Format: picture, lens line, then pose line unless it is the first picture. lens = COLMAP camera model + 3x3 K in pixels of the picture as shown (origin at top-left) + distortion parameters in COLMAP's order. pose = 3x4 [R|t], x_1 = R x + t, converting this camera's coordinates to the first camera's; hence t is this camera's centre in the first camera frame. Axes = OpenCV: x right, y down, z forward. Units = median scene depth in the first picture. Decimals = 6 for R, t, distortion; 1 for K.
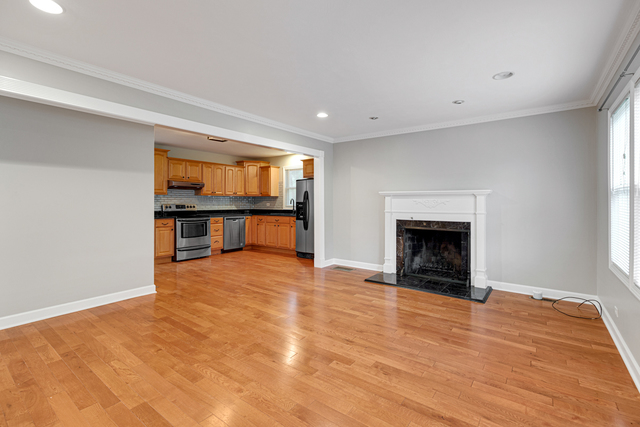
lens RADIAL K [[291.8, 0, 320.8], [0, 291.8, 203.2], [0, 0, 1]] dist [0.002883, 0.000128]
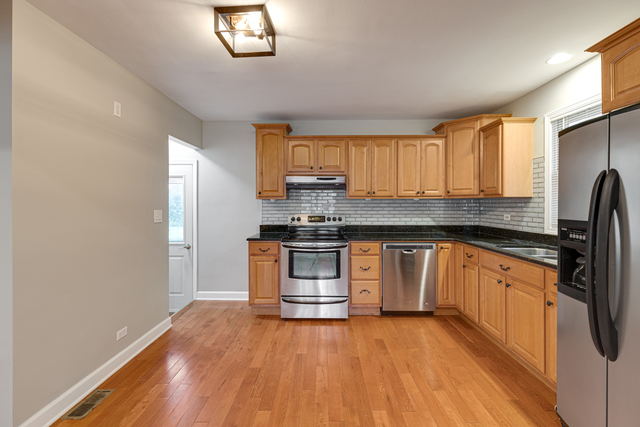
lens RADIAL K [[291.8, 0, 320.8], [0, 291.8, 203.2], [0, 0, 1]] dist [0.002883, 0.000128]
pose [[0.587317, -0.004708, -0.809343, 0.000674], [0.001031, 0.999987, -0.005069, -0.016213], [0.809356, 0.002143, 0.587314, 0.653900]]
